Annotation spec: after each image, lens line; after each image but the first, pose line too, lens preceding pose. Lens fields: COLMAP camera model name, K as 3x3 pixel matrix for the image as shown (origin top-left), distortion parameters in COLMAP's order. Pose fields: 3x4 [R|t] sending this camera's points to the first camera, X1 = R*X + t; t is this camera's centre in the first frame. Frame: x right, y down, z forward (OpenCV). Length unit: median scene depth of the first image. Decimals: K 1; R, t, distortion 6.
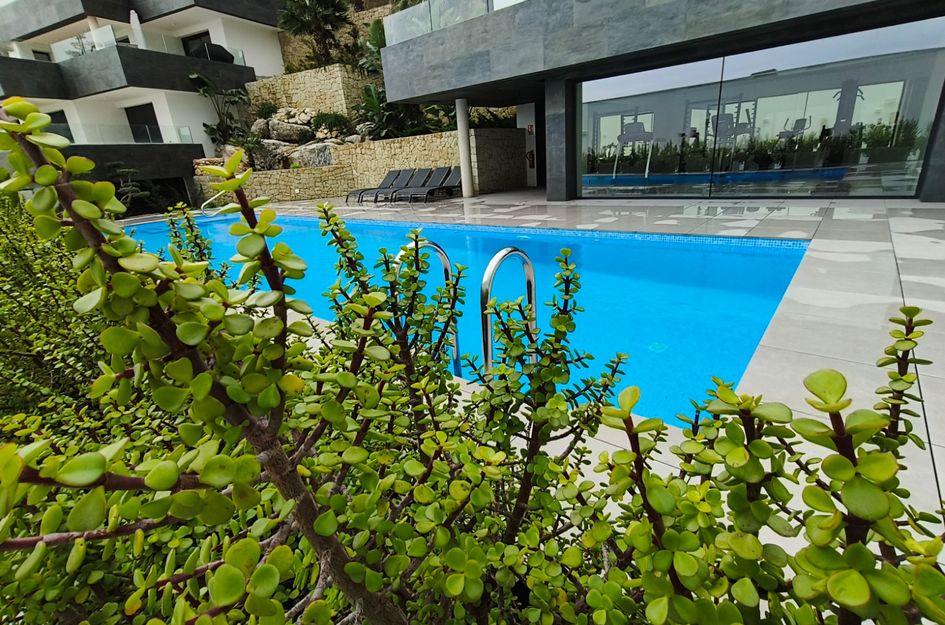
lens RADIAL K [[443.3, 0, 478.4], [0, 443.3, 312.1], [0, 0, 1]] dist [-0.001564, -0.000229]
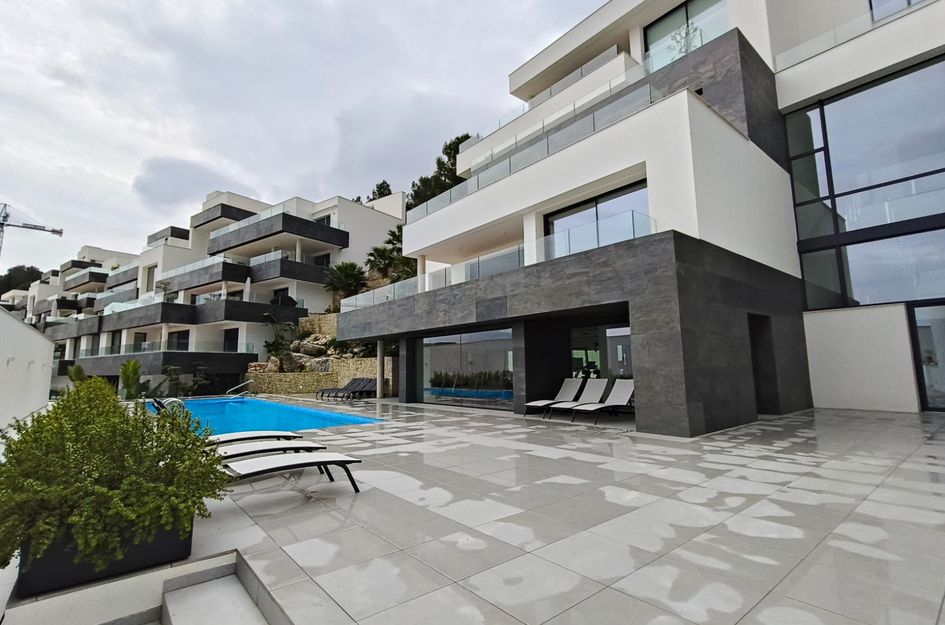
lens RADIAL K [[443.3, 0, 478.4], [0, 443.3, 312.1], [0, 0, 1]] dist [-0.001564, -0.000229]
pose [[0.981921, 0.033360, -0.186329, 0.434763], [-0.111736, 0.896709, -0.428284, 0.071145], [0.152796, 0.441361, 0.884225, -0.331550]]
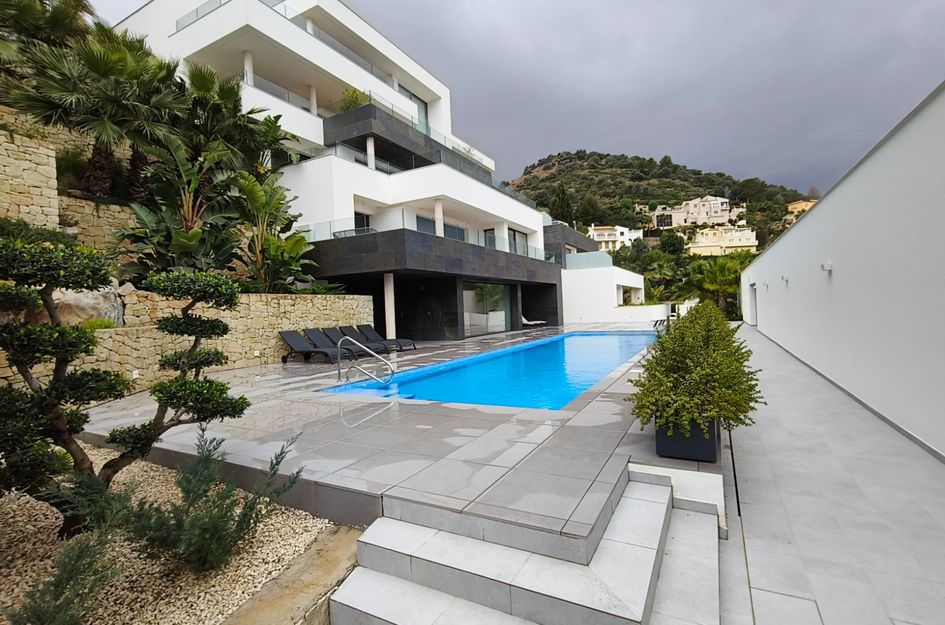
lens RADIAL K [[443.3, 0, 478.4], [0, 443.3, 312.1], [0, 0, 1]] dist [-0.001564, -0.000229]
pose [[-0.195009, 0.070193, 0.978286, -0.897406], [0.373467, 0.927610, 0.007889, -0.195335], [-0.906915, 0.366896, -0.207107, 0.719161]]
